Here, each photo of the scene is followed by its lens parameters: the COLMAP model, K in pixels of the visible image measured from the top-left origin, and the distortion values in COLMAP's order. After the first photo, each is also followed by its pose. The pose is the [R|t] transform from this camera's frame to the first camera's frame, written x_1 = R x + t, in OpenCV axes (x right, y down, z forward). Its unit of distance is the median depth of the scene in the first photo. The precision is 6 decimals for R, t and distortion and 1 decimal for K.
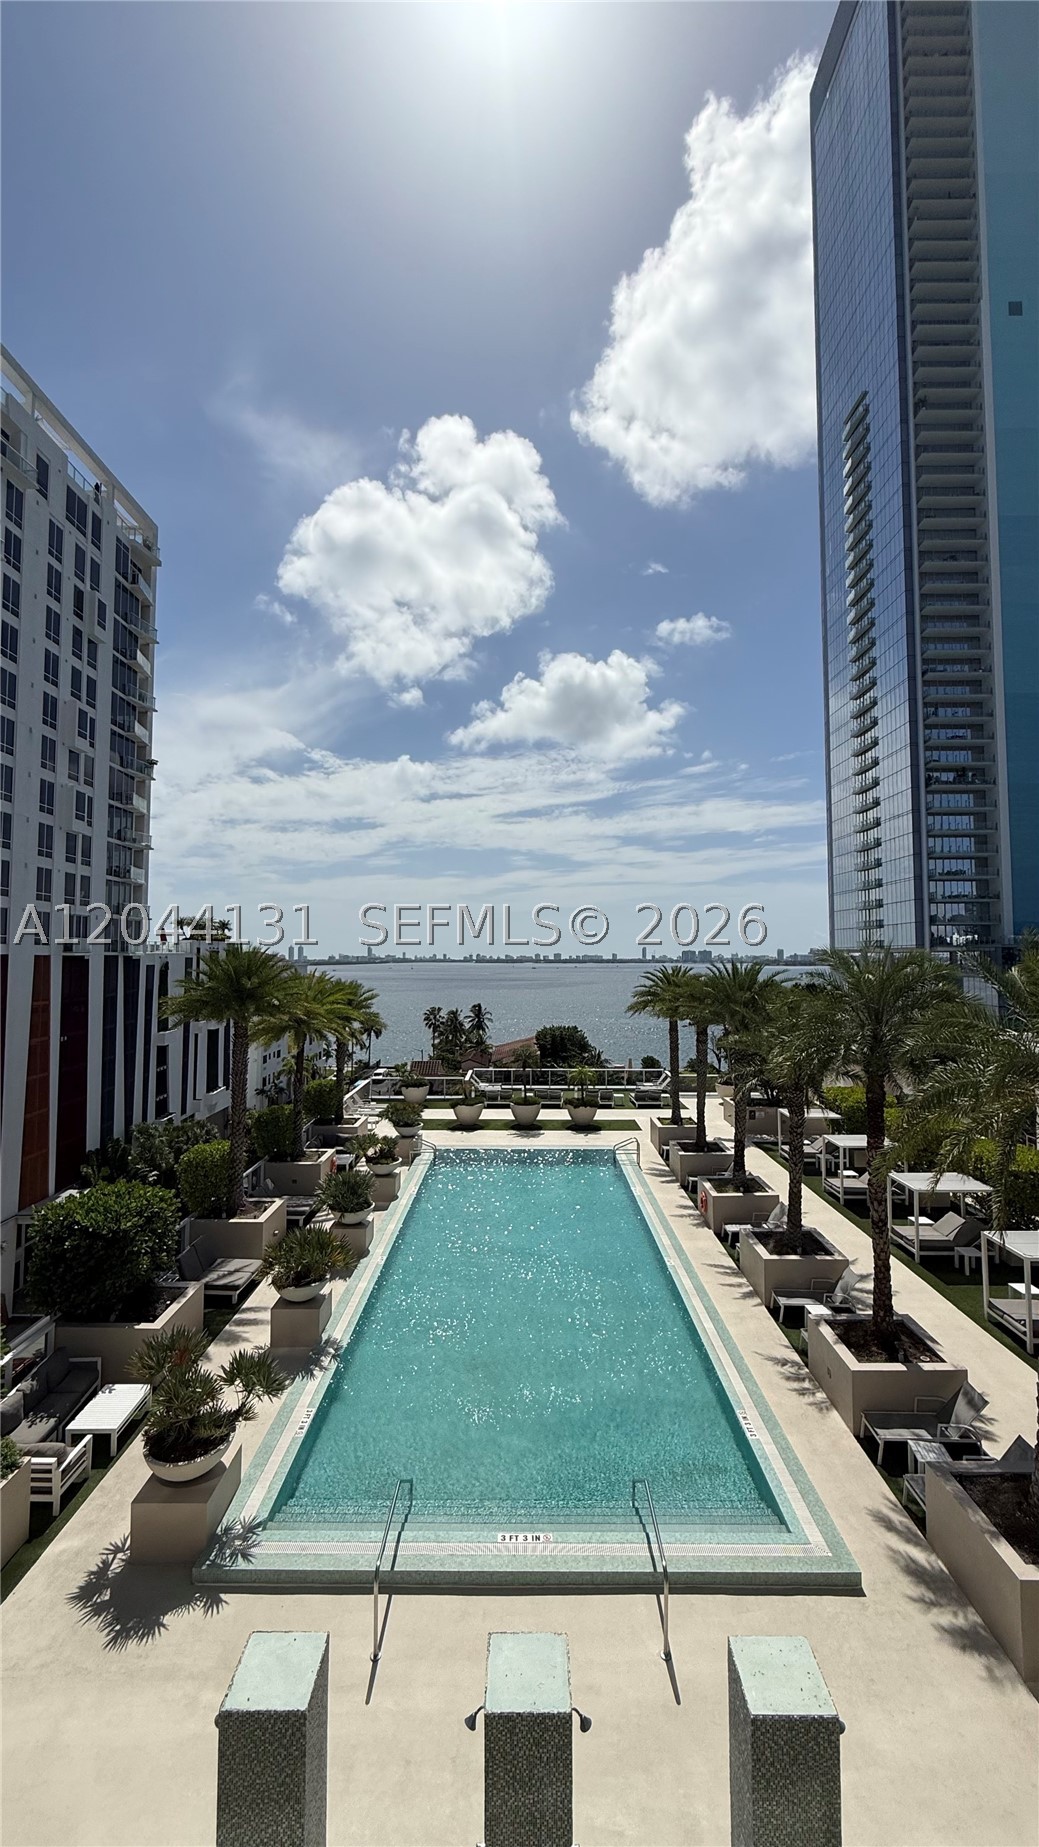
lens RADIAL K [[735.8, 0, 522.4], [0, 735.8, 920.9], [0, 0, 1]] dist [0.000567, -0.000224]
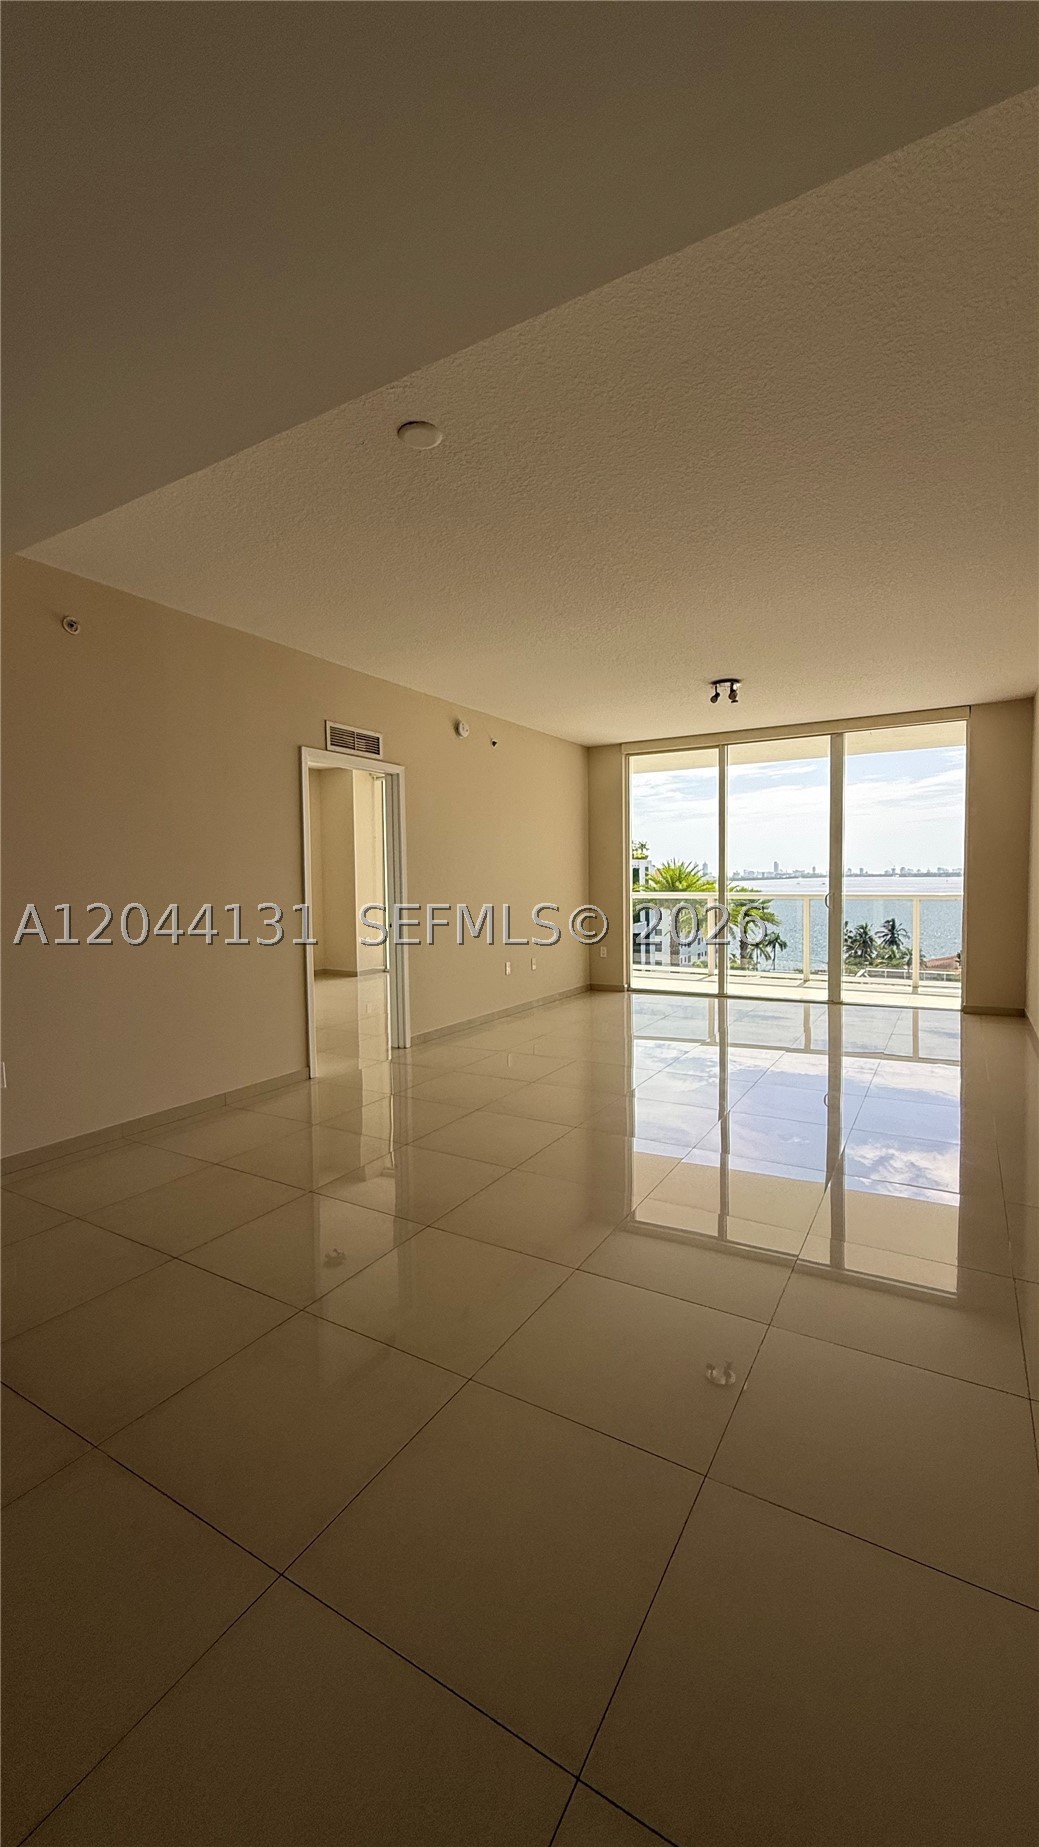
lens RADIAL K [[735.8, 0, 518.5], [0, 735.8, 916.2], [0, 0, 1]] dist [0.000567, -0.000224]
pose [[0.857514, 0.015594, -0.514224, 0.045716], [0.039709, 0.994552, 0.096380, -0.005533], [0.512926, -0.103066, 0.852223, -0.172334]]
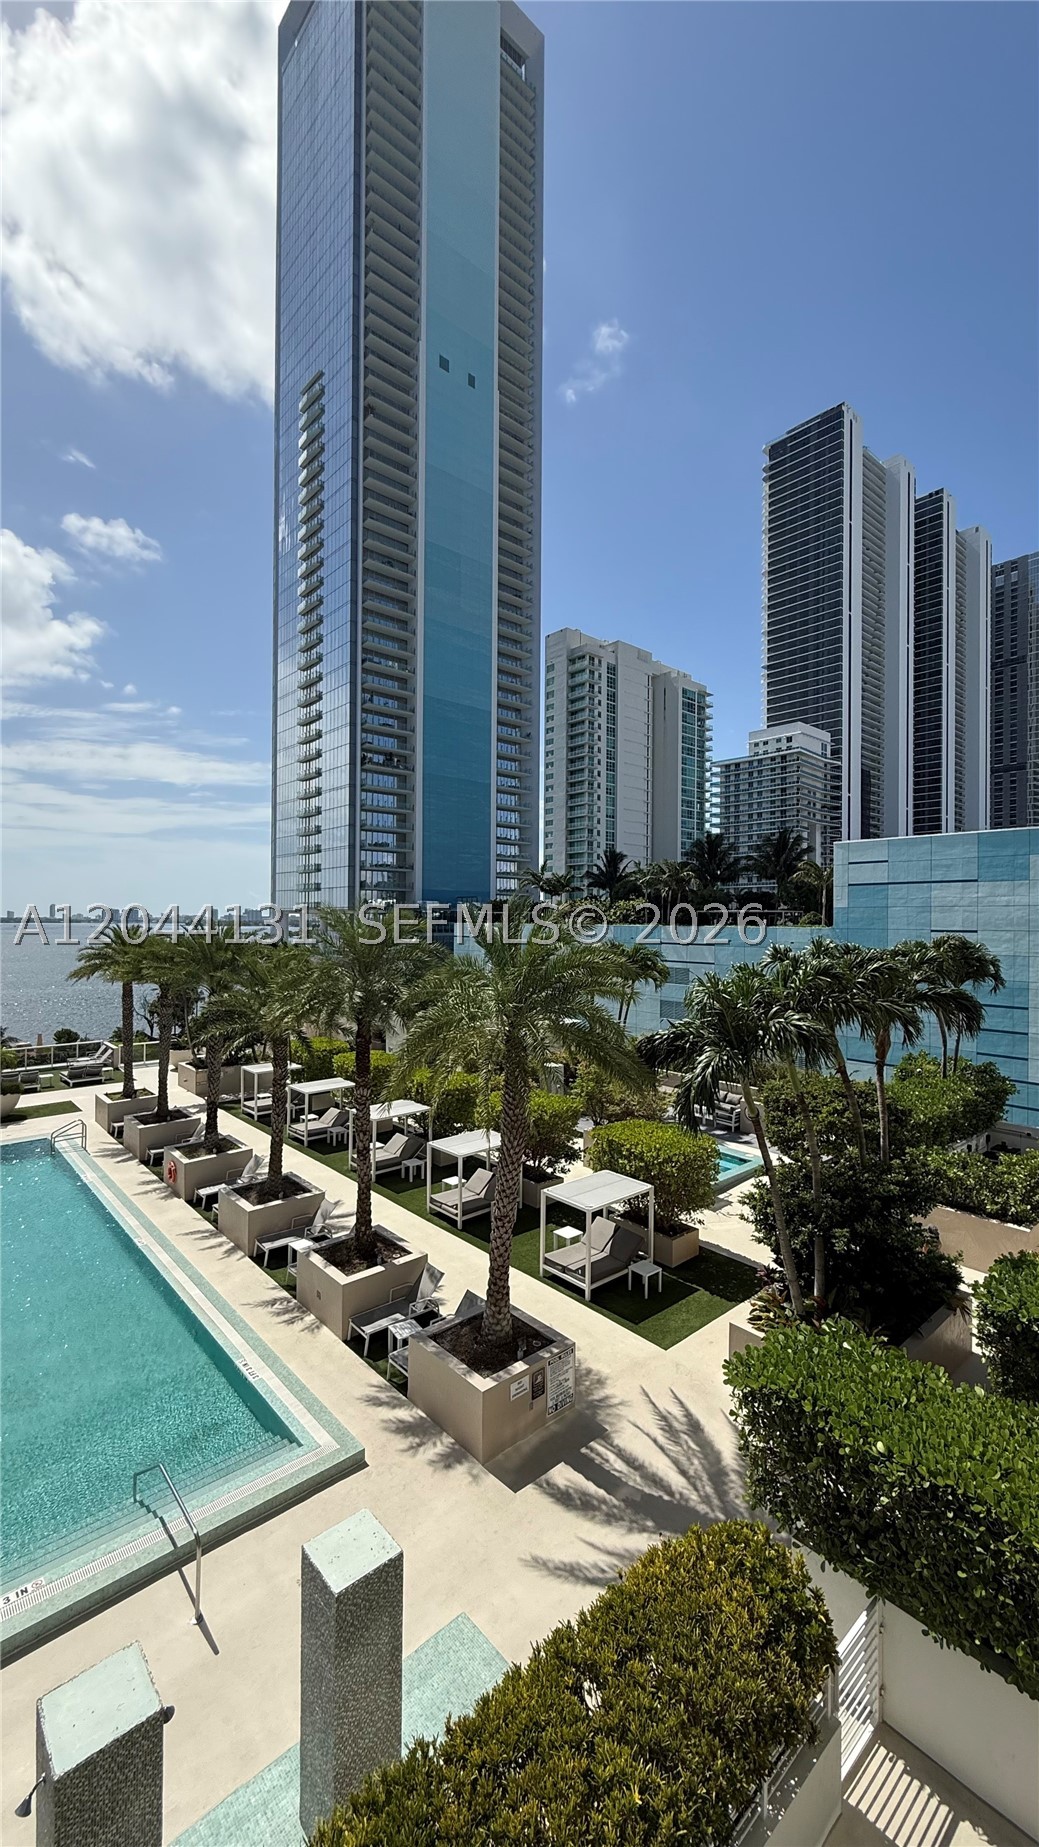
lens RADIAL K [[735.8, 0, 518.2], [0, 735.8, 920.6], [0, 0, 1]] dist [0.000567, -0.000224]
pose [[0.746036, 0.006145, 0.665877, -0.024788], [-0.041639, 0.998431, 0.037438, 0.001159], [-0.664603, -0.055657, 0.745121, 0.004996]]
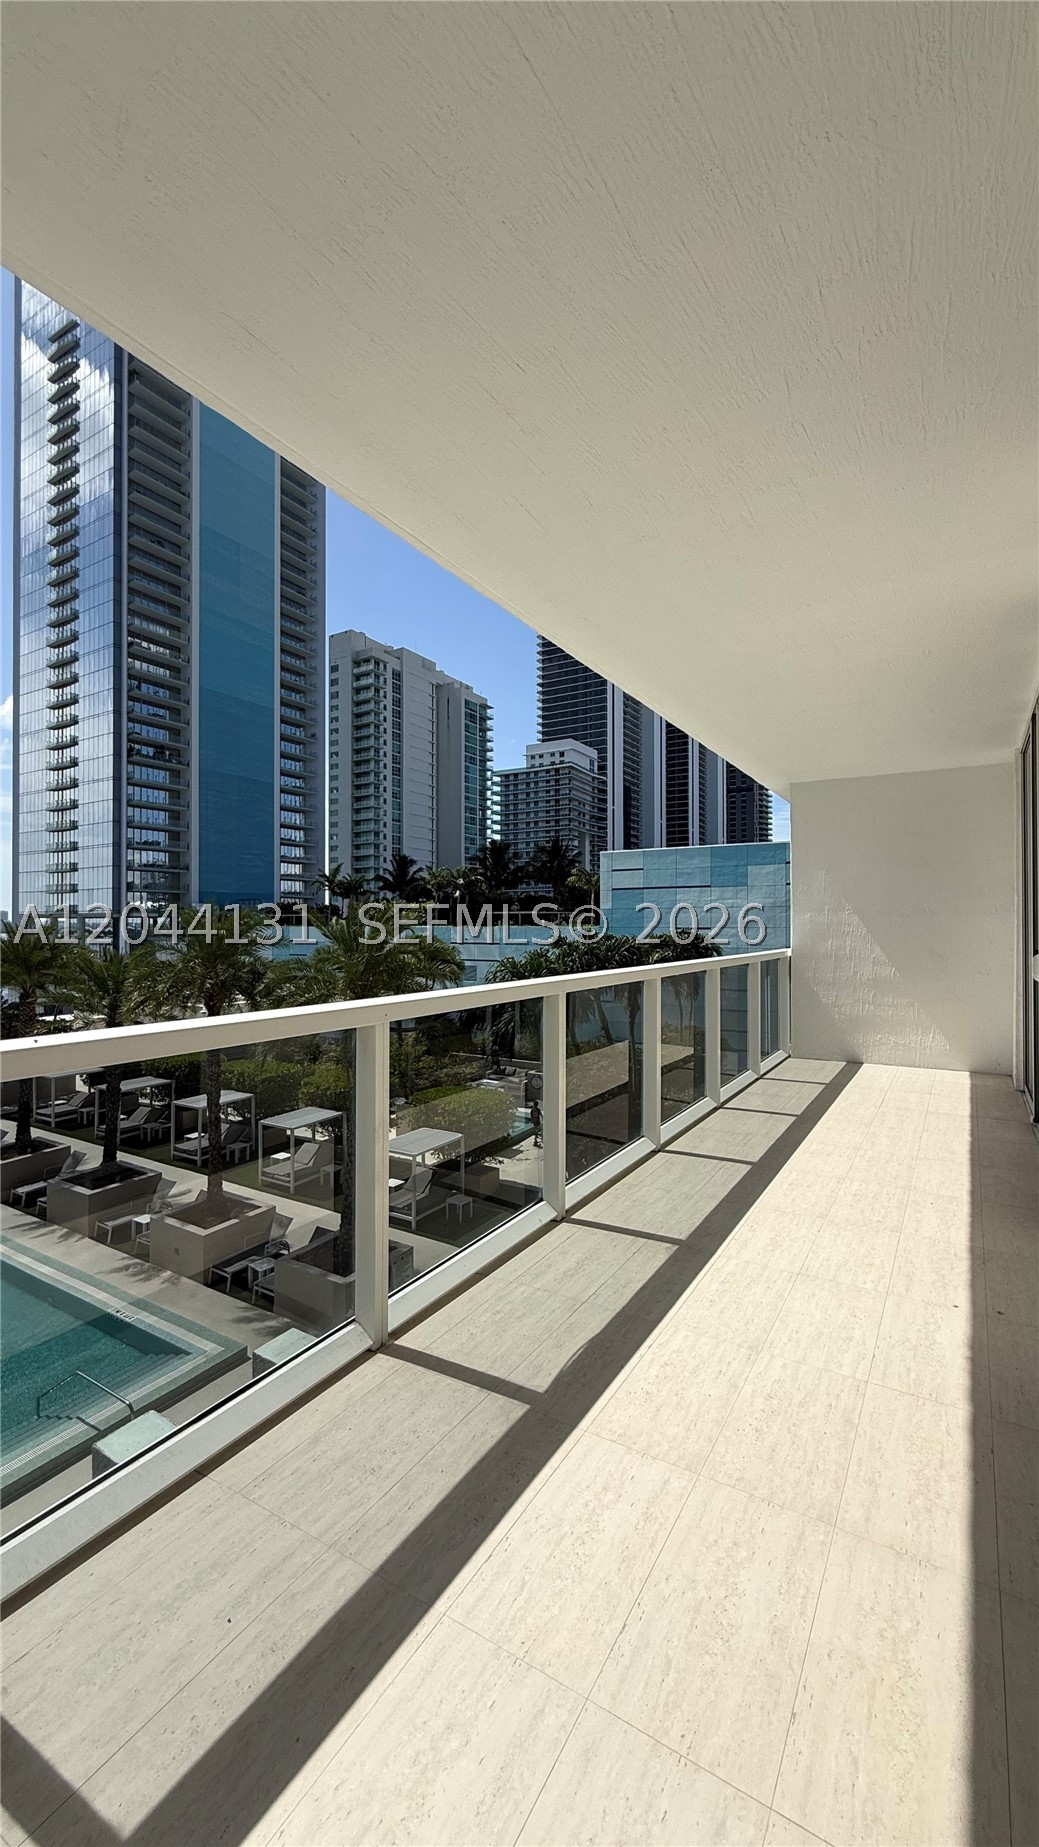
lens RADIAL K [[735.8, 0, 520.6], [0, 735.8, 926.8], [0, 0, 1]] dist [0.000567, -0.000224]
pose [[0.519681, -0.002101, 0.854358, -0.087358], [-0.042919, 0.998670, 0.028563, 0.003564], [-0.853282, -0.051512, 0.518900, -0.025640]]
